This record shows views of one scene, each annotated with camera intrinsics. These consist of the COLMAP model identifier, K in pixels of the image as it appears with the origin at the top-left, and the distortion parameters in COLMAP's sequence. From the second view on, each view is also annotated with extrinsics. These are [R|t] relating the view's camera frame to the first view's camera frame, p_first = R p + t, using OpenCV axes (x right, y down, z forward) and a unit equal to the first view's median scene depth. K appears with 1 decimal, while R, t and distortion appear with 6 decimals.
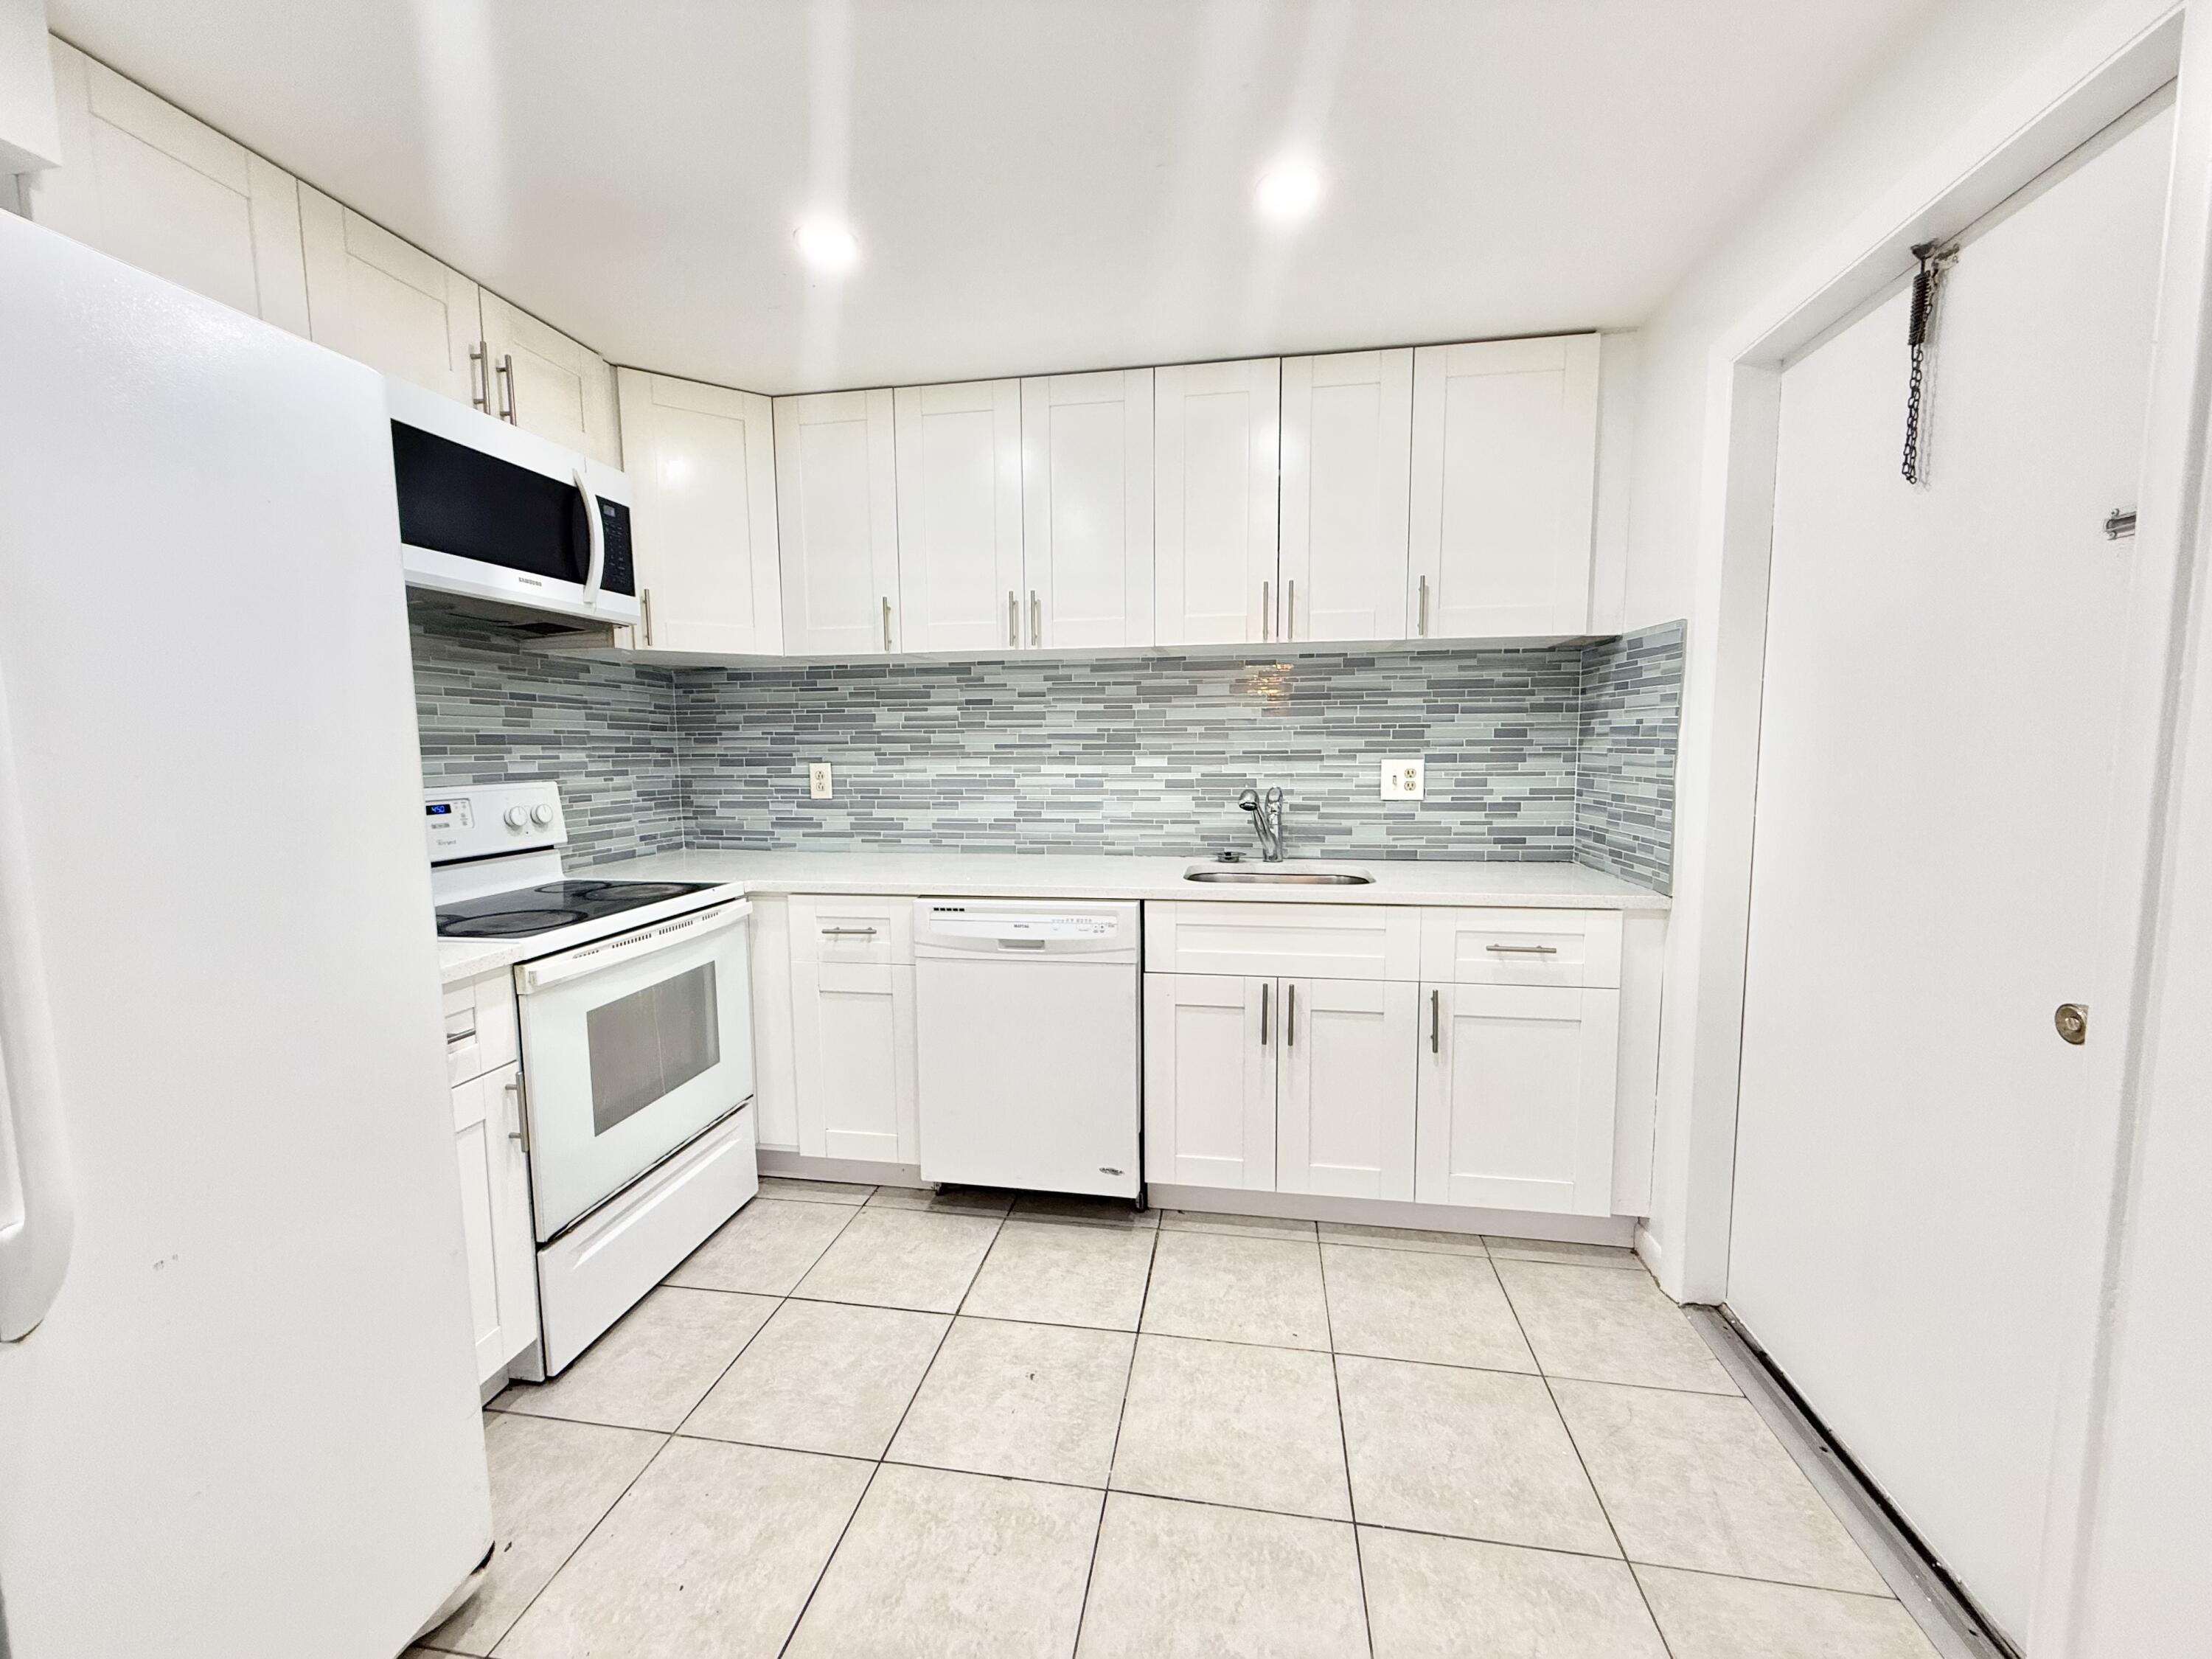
lens RADIAL K [[875.8, 0, 1103.0], [0, 875.8, 826.9], [0, 0, 1]] dist [-0.002458, 0.001133]
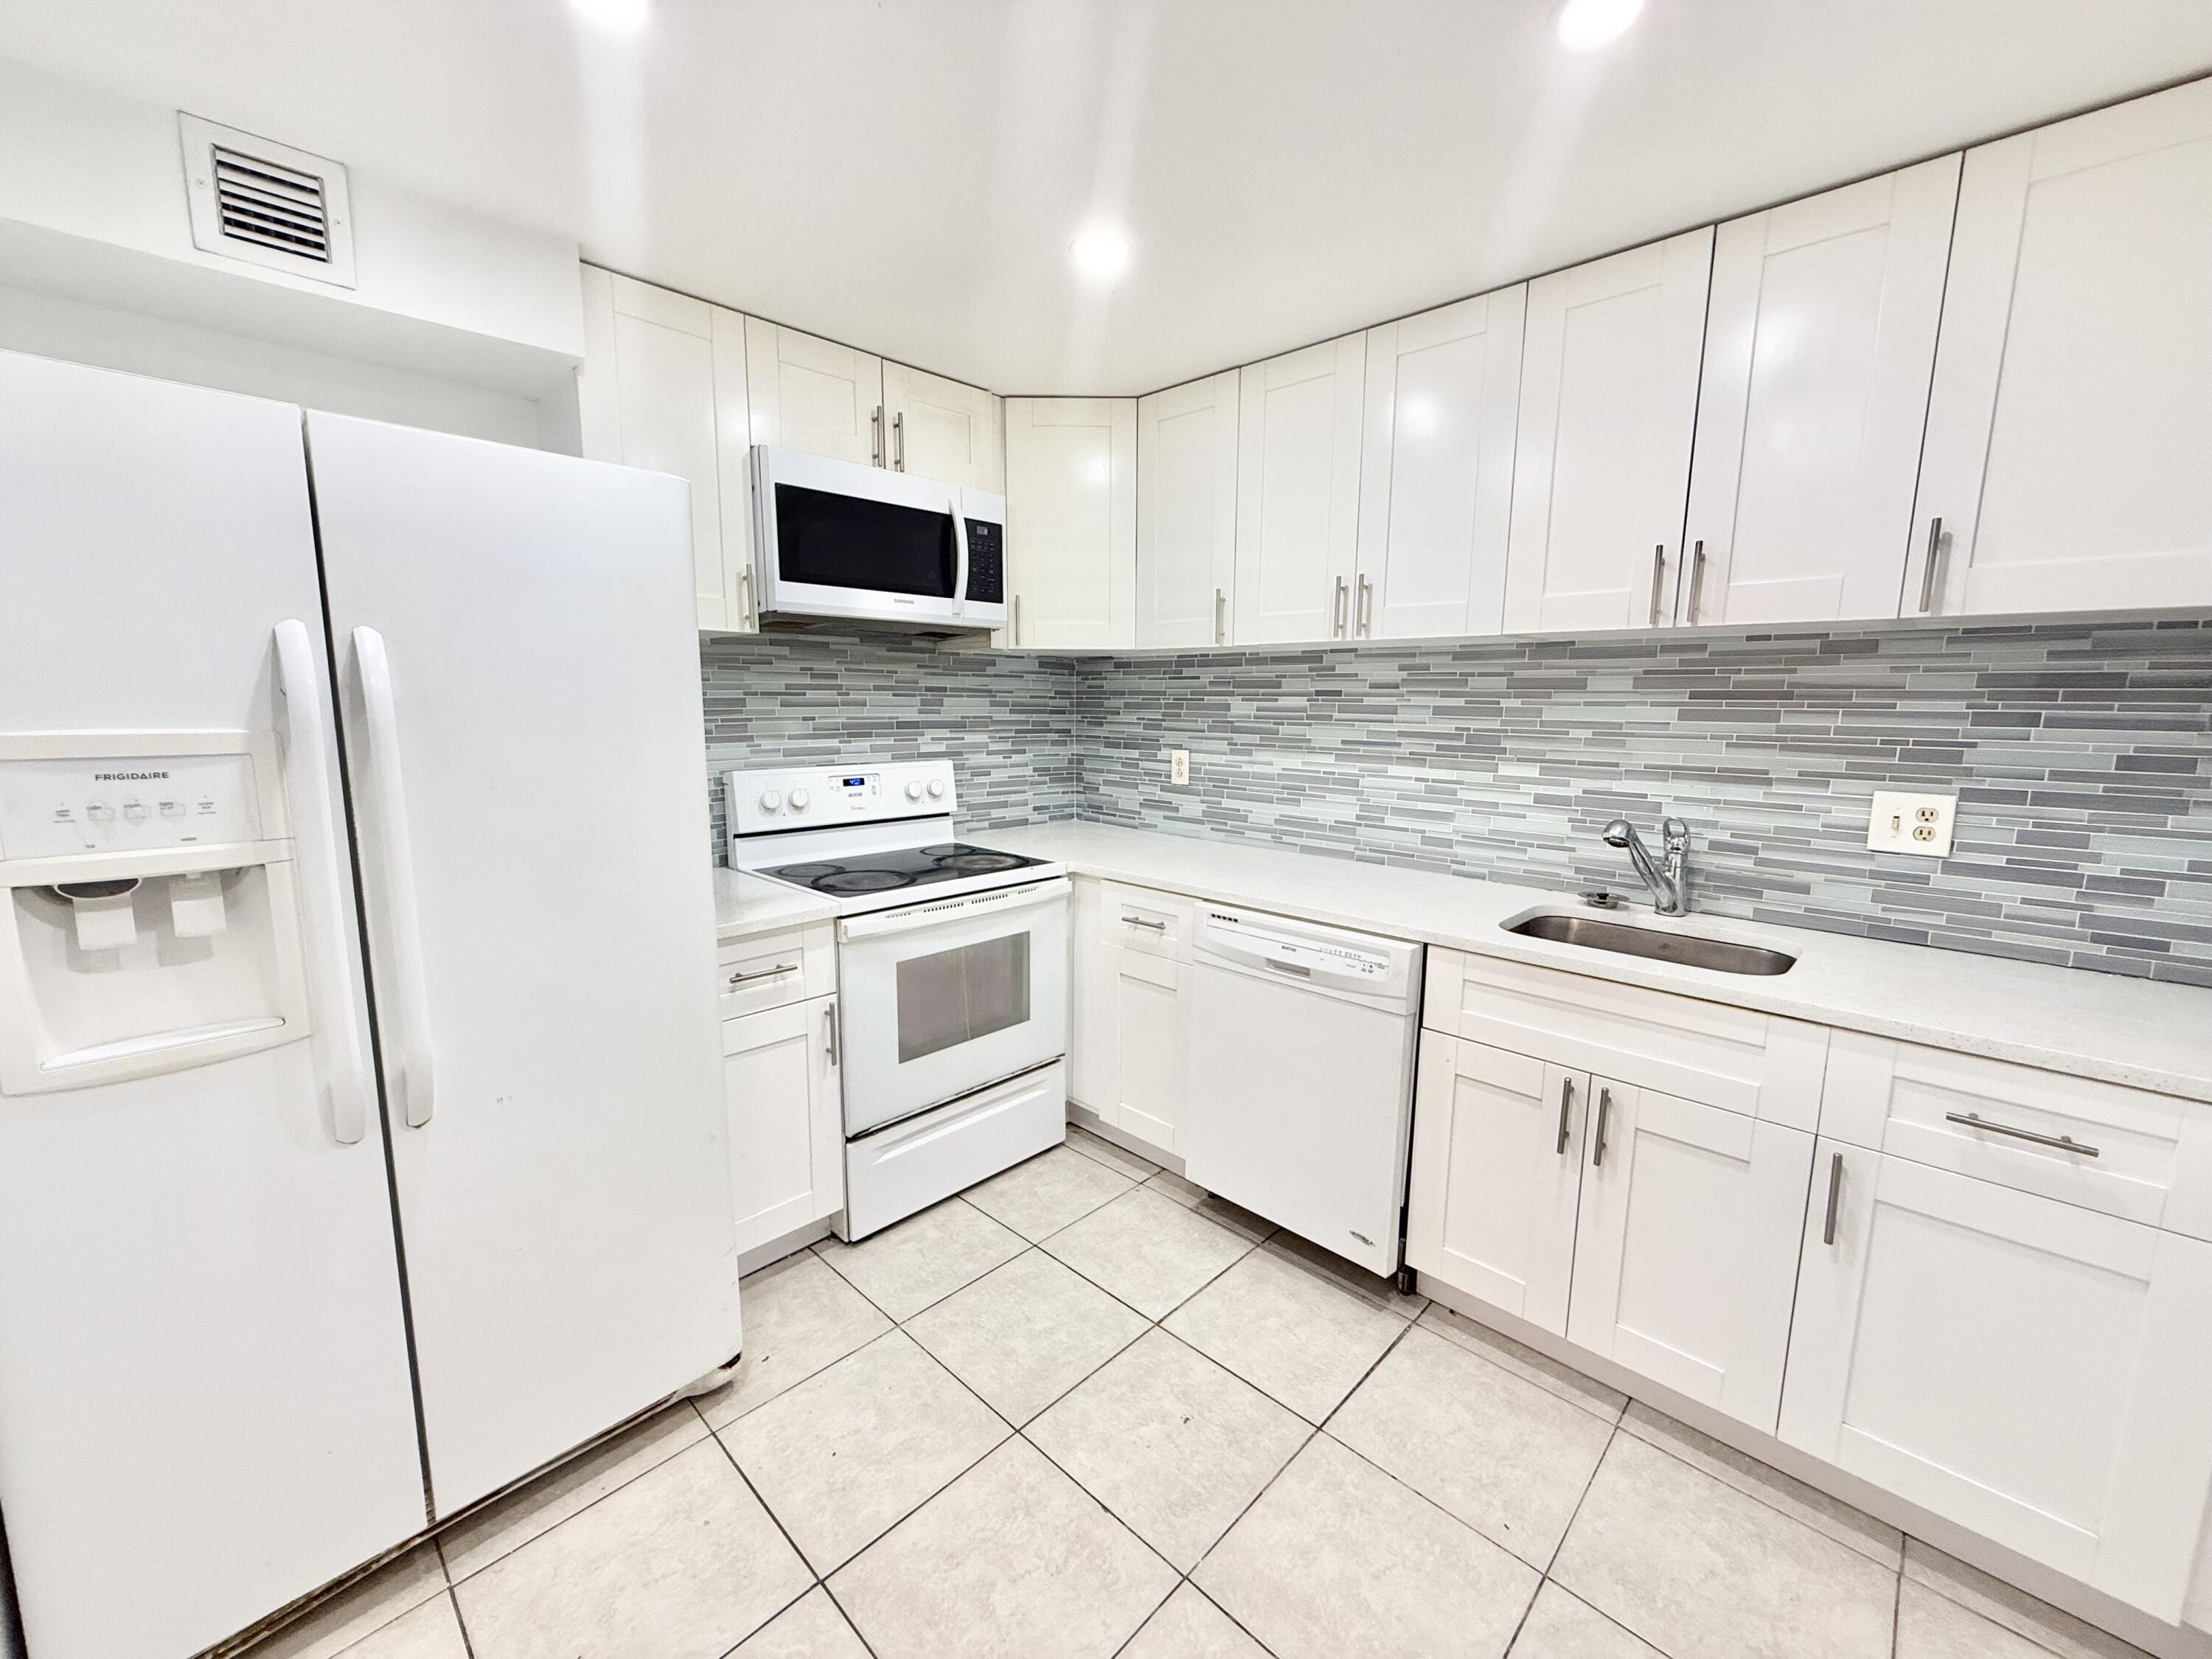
lens RADIAL K [[875.8, 0, 1102.9], [0, 875.8, 827.7], [0, 0, 1]] dist [-0.002458, 0.001133]
pose [[0.825171, 0.098404, -0.556246, 0.242834], [-0.070048, 0.994935, 0.072098, -0.065554], [0.560524, -0.020529, 0.827884, 0.125672]]
